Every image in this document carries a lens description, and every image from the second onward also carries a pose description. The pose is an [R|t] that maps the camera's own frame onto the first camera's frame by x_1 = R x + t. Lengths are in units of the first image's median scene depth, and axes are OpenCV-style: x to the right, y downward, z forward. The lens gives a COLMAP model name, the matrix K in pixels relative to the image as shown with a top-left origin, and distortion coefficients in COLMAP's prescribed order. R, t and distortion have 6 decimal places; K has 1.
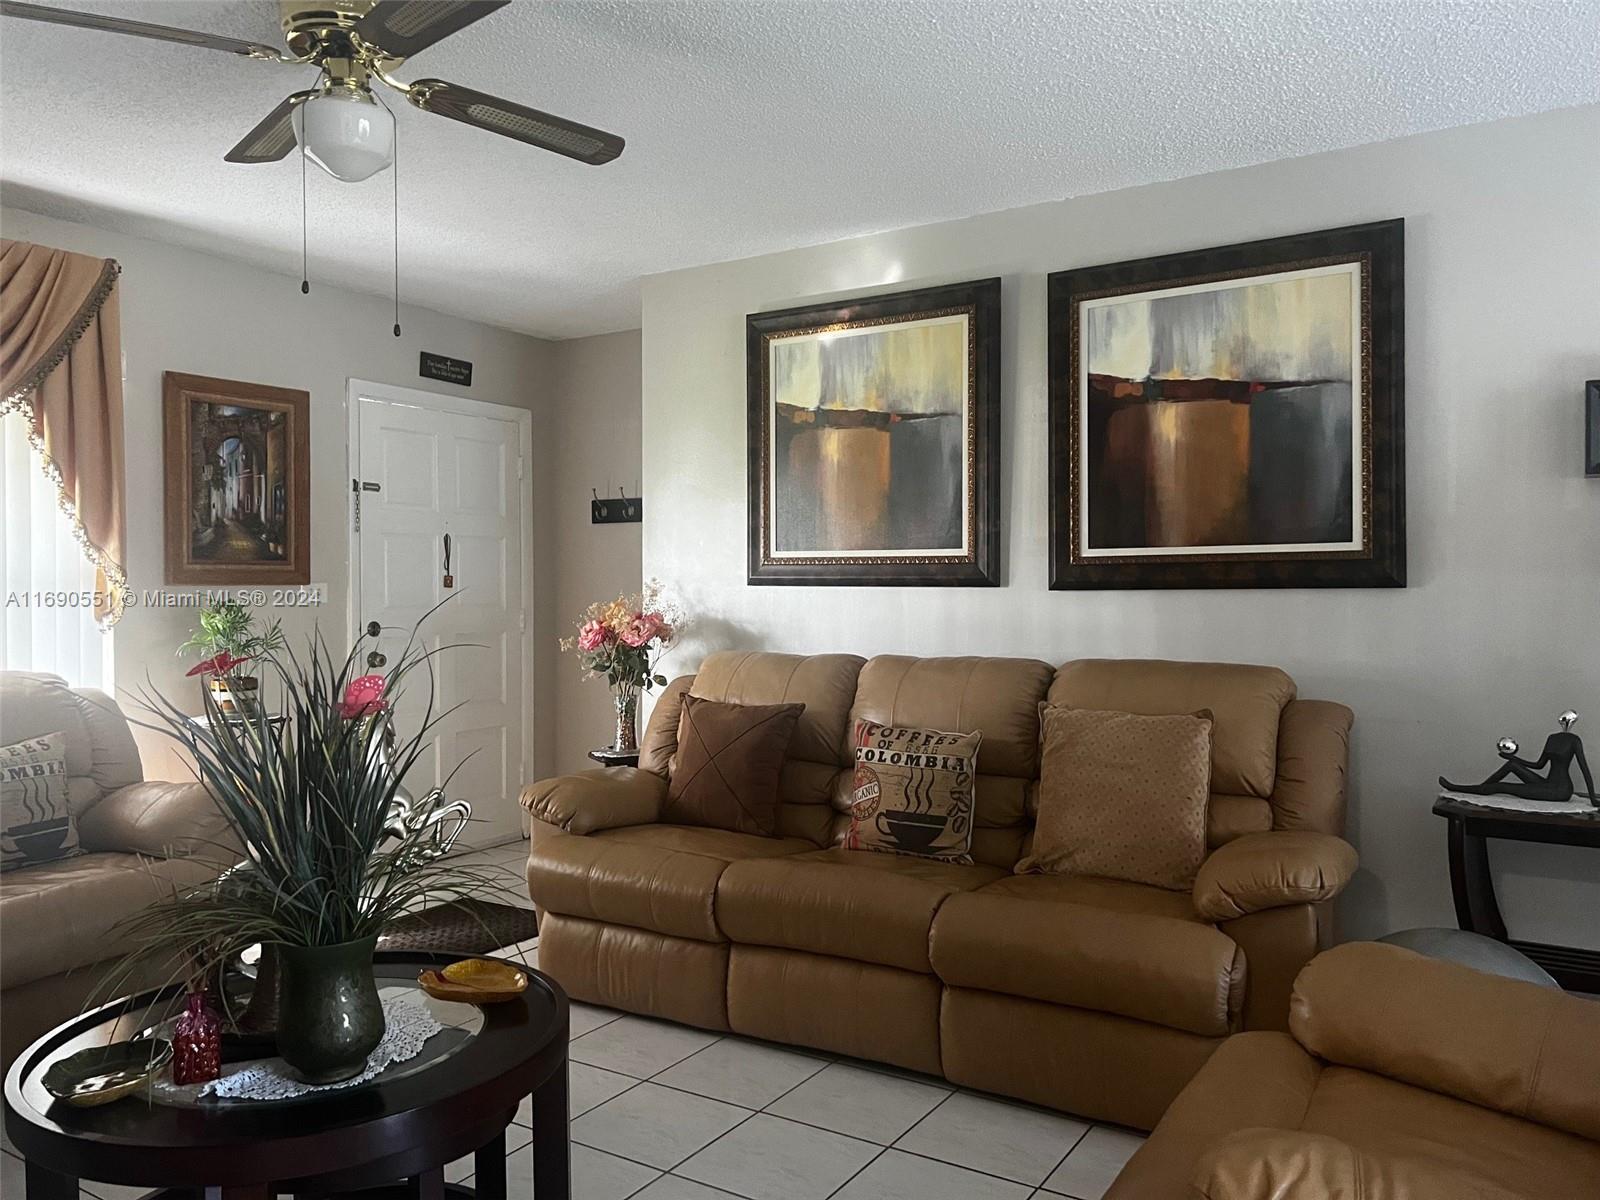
lens RADIAL K [[1221.1, 0, 804.8], [0, 1221.1, 598.2], [0, 0, 1]] dist [0.059442, -0.084710]
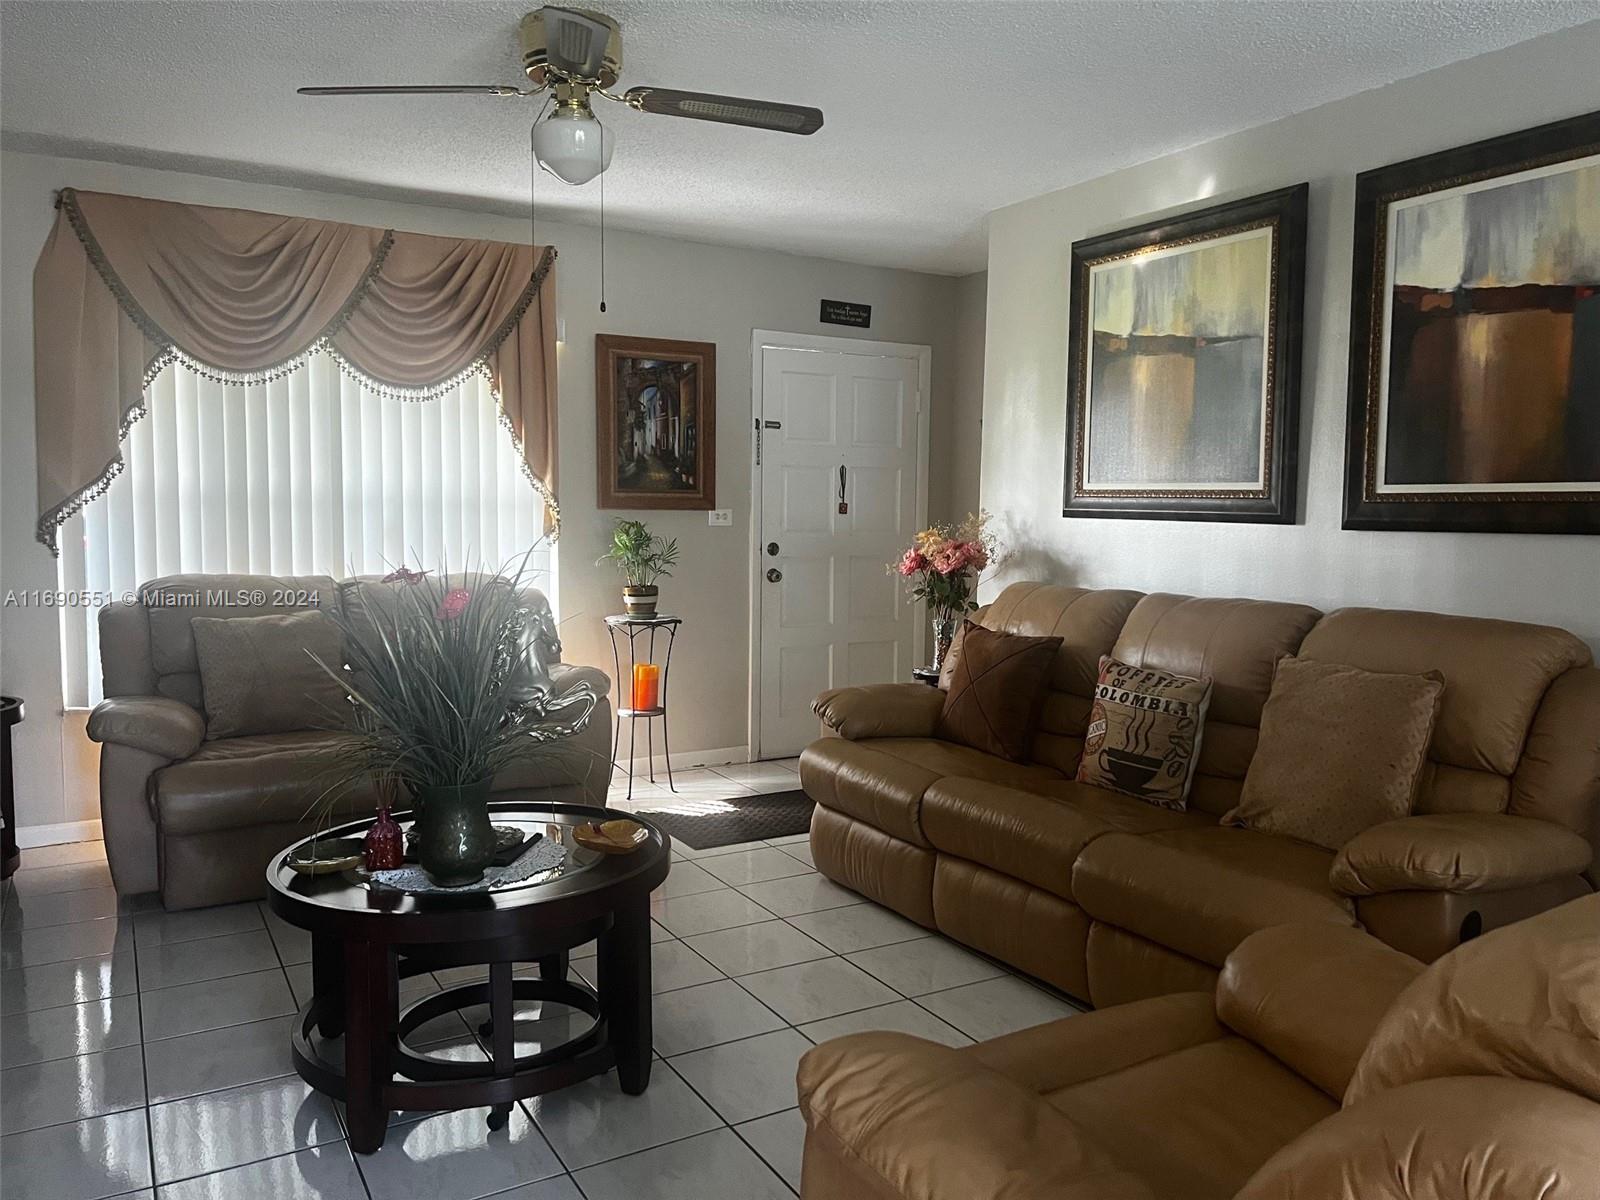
lens RADIAL K [[1221.1, 0, 794.5], [0, 1221.1, 605.4], [0, 0, 1]] dist [0.059442, -0.084710]
pose [[0.881939, 0.051966, -0.468489, 0.277229], [-0.018455, 0.996949, 0.075844, -0.012516], [0.471001, -0.058244, 0.880208, 0.002017]]
